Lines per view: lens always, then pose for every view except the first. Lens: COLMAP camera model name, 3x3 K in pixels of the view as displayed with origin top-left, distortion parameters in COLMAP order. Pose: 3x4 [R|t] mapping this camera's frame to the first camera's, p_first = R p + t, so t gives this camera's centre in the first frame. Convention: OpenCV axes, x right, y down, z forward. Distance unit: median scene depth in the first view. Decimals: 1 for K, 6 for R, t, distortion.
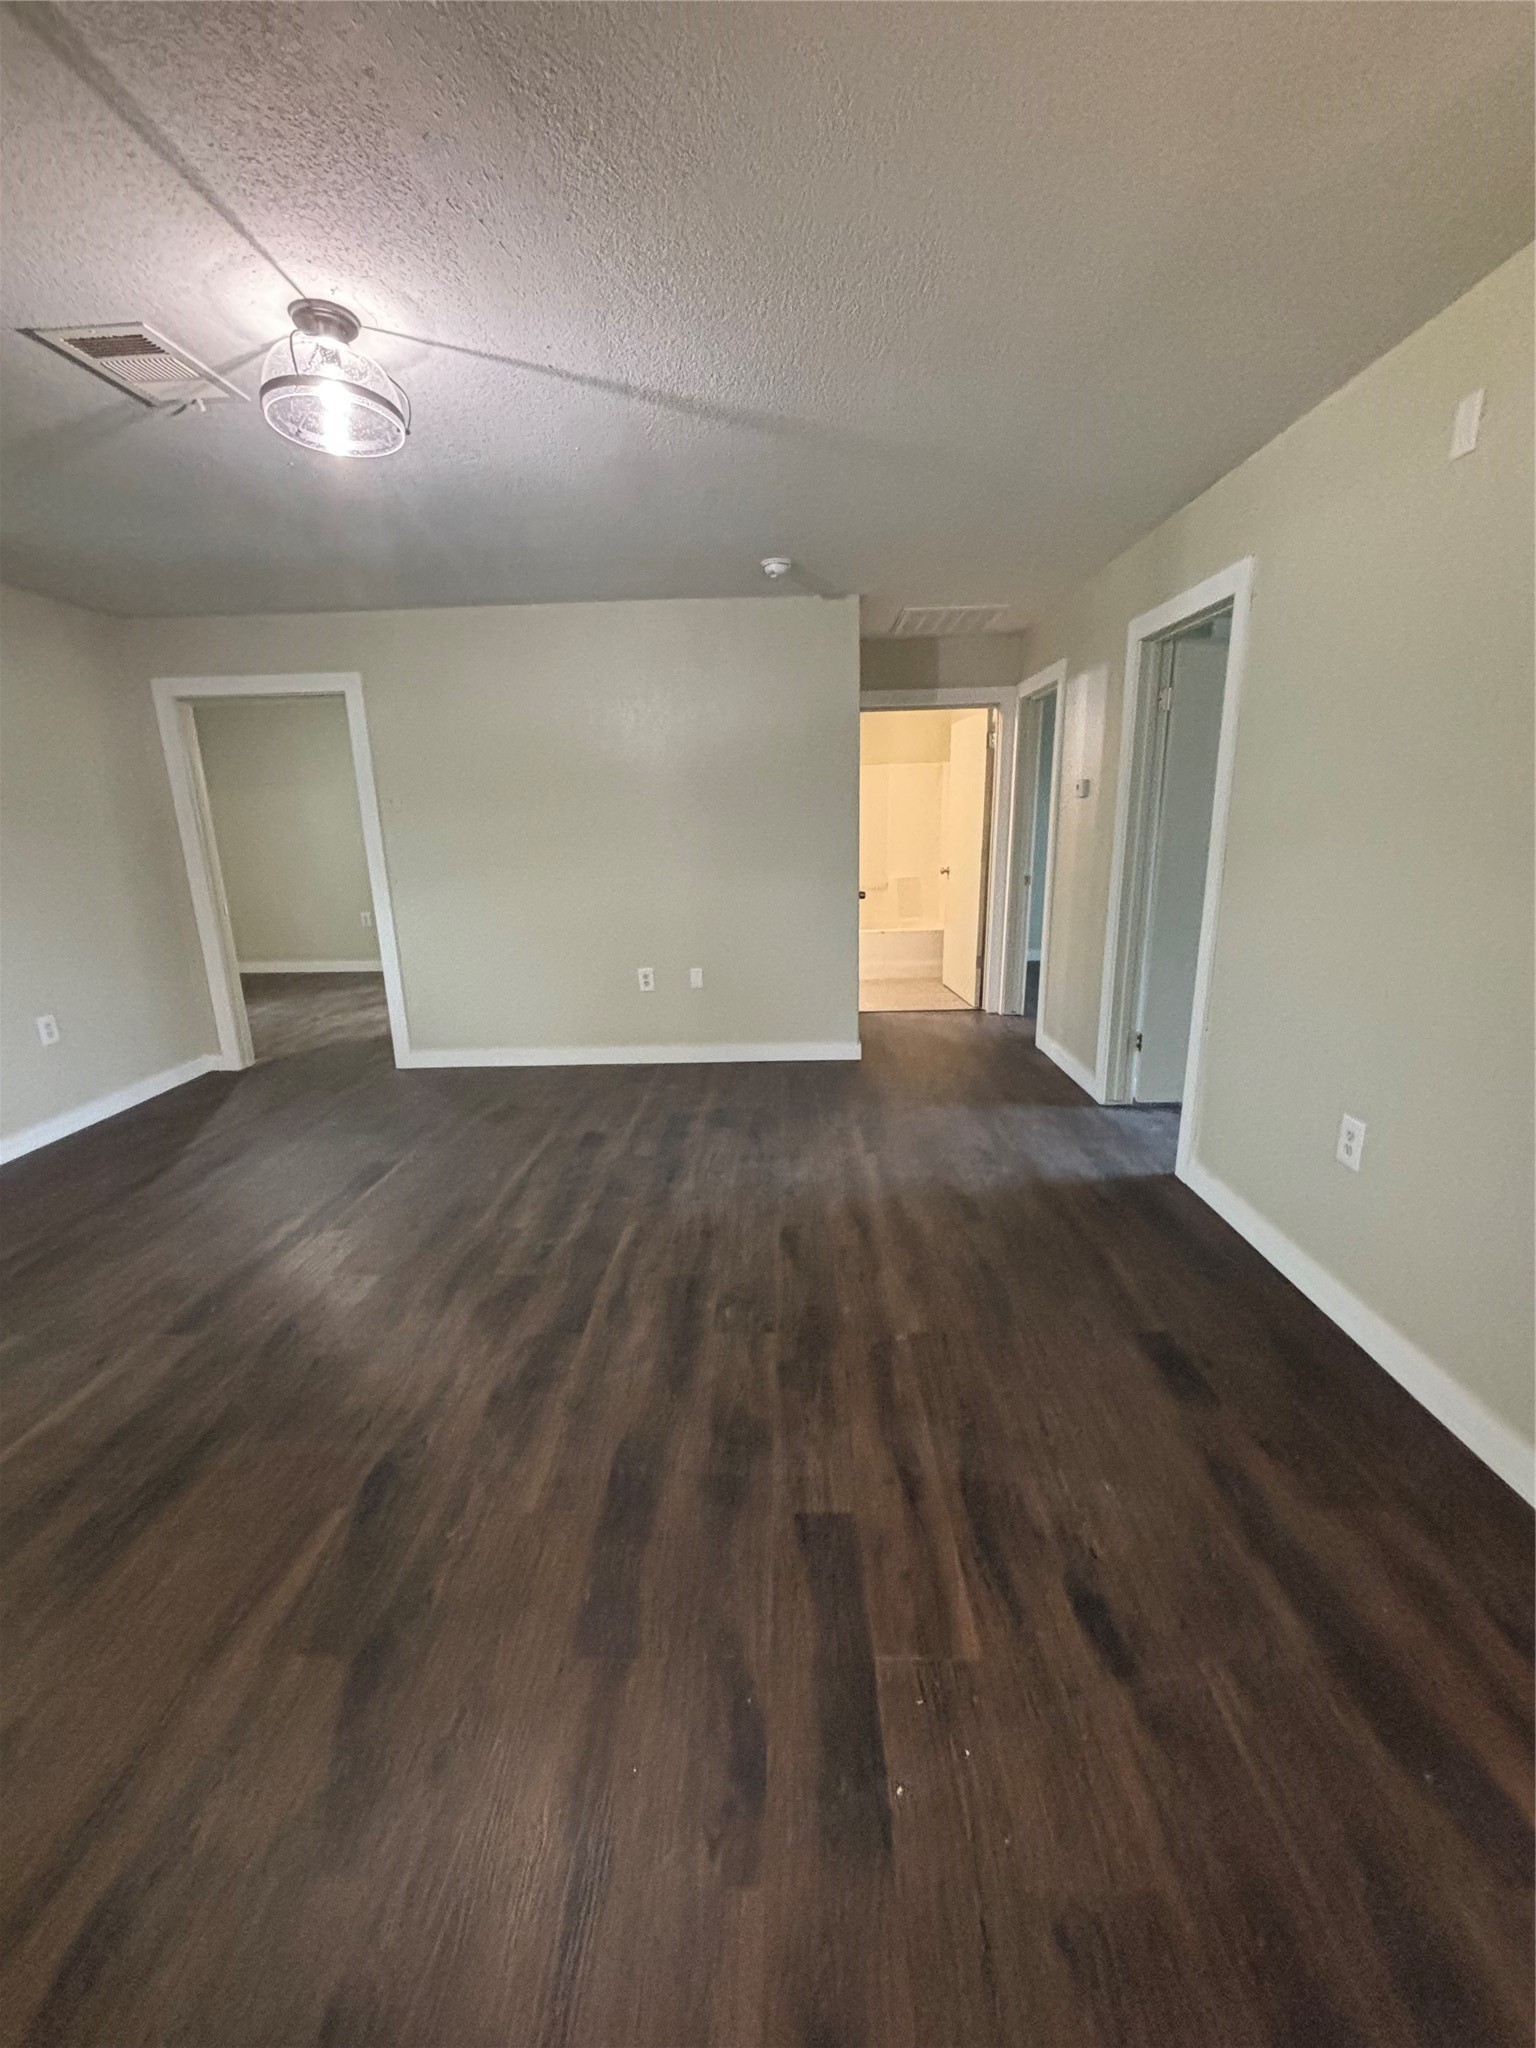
lens RADIAL K [[826.2, 0, 761.7], [0, 826.2, 1028.3], [0, 0, 1]] dist [0.016755, -0.000009]
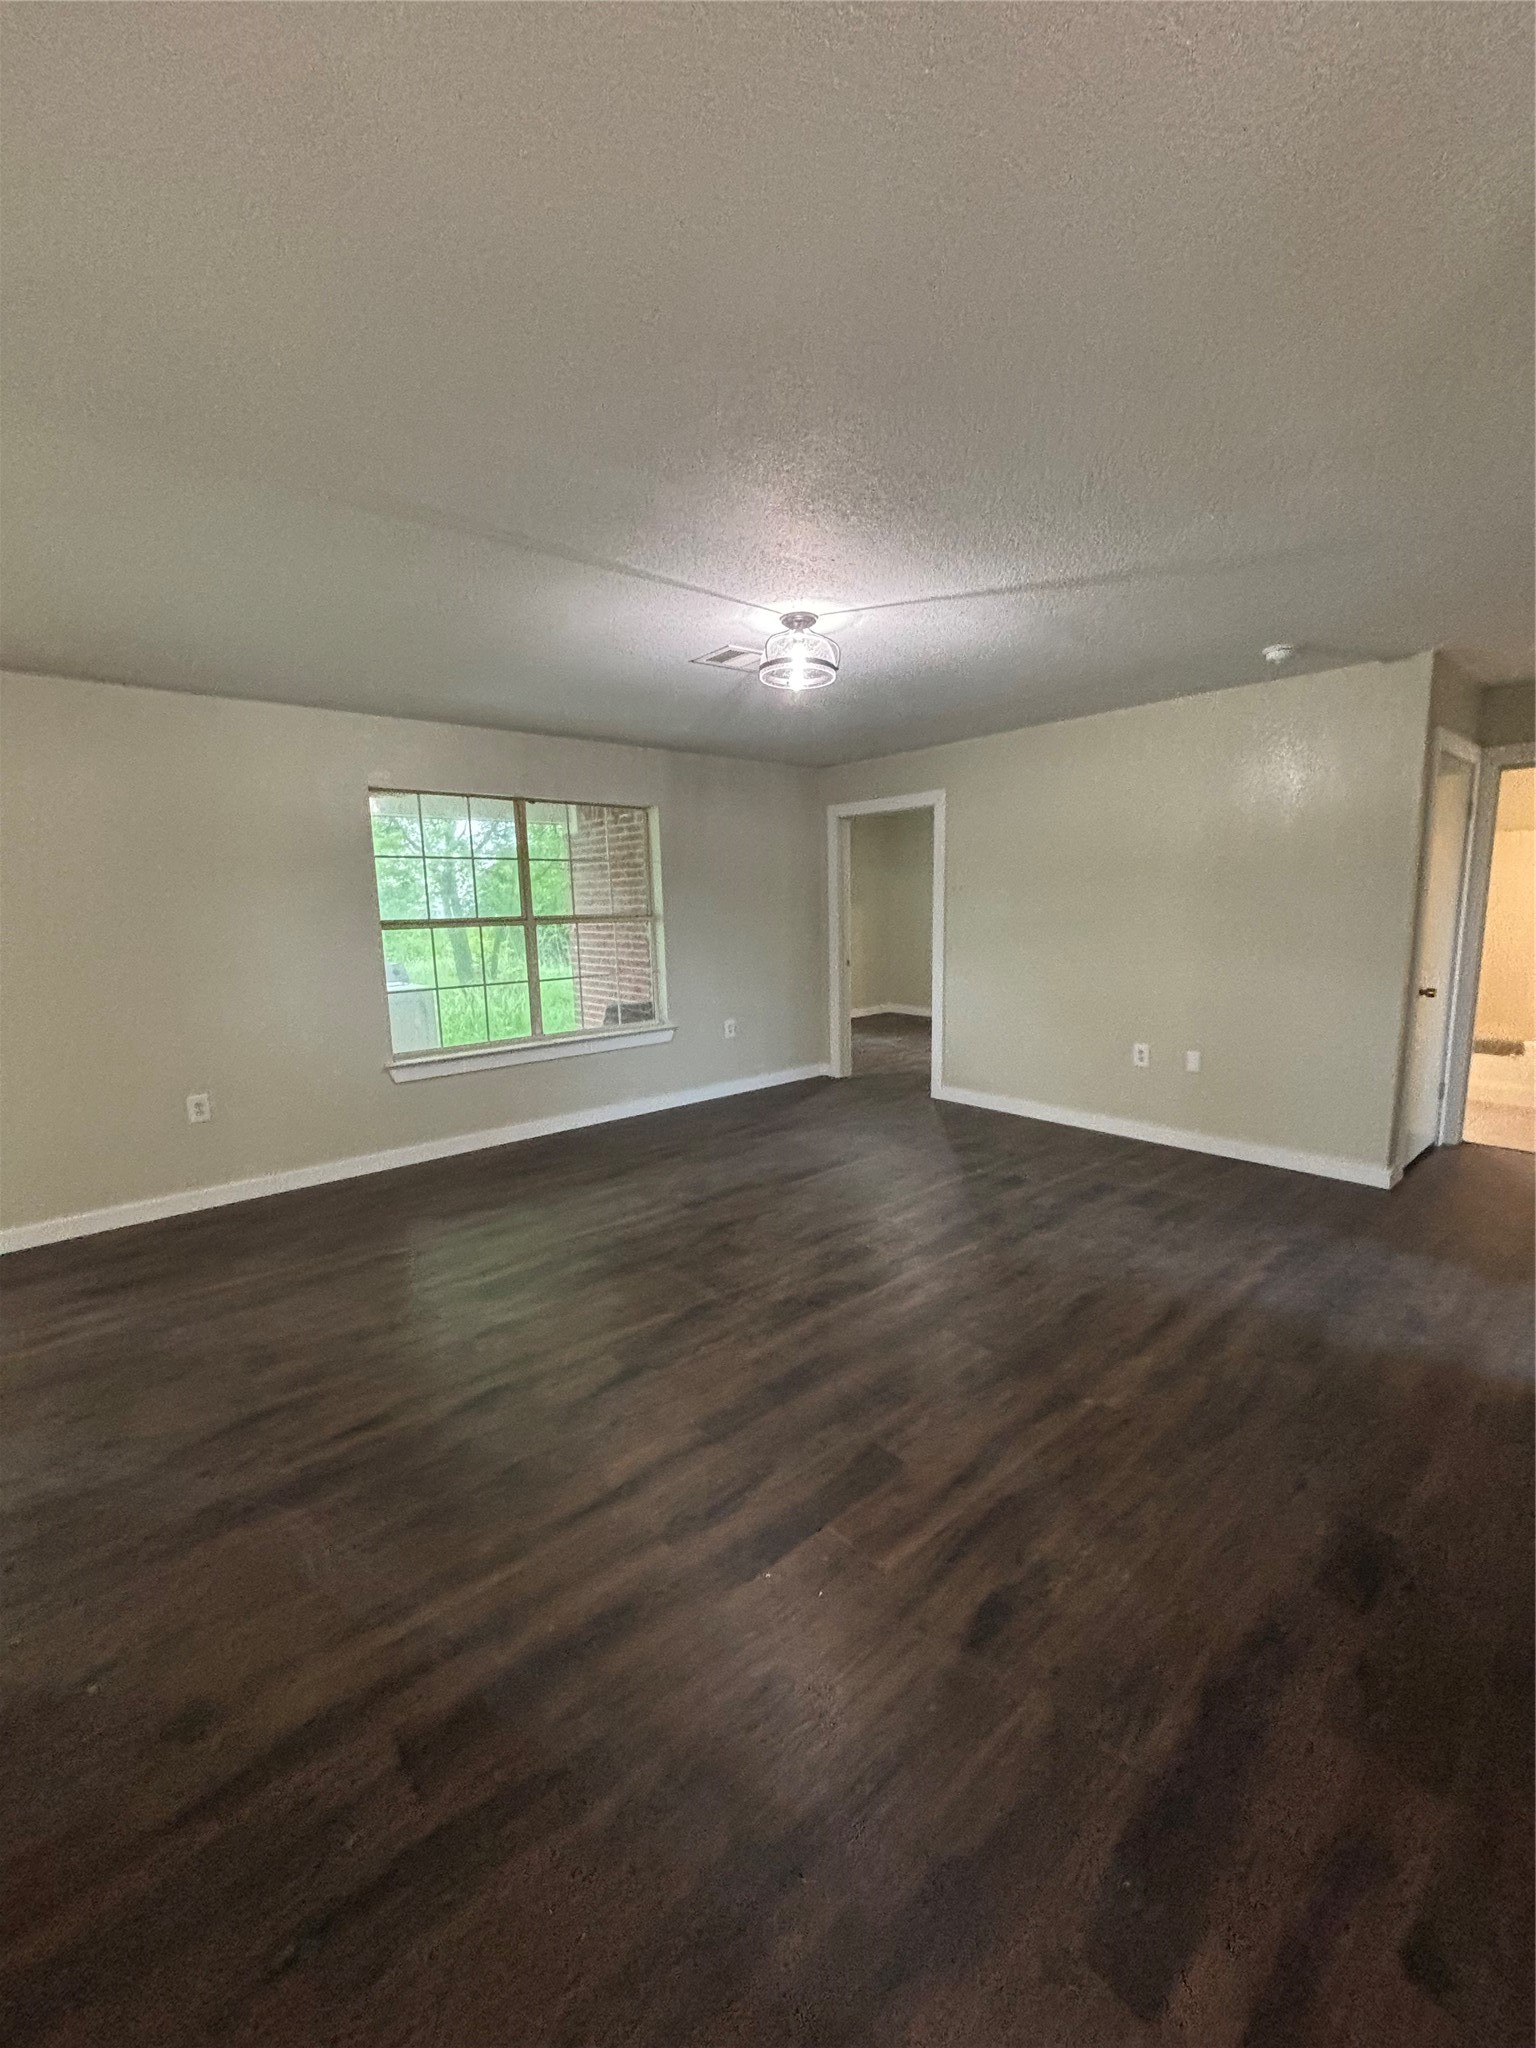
lens RADIAL K [[827.1, 0, 775.5], [0, 827.1, 1032.7], [0, 0, 1]] dist [0.000414, 0.000162]
pose [[0.678144, 0.126871, -0.723895, 0.432353], [-0.180632, 0.983546, 0.003162, -0.012549], [0.712385, 0.128614, 0.689903, -0.043808]]
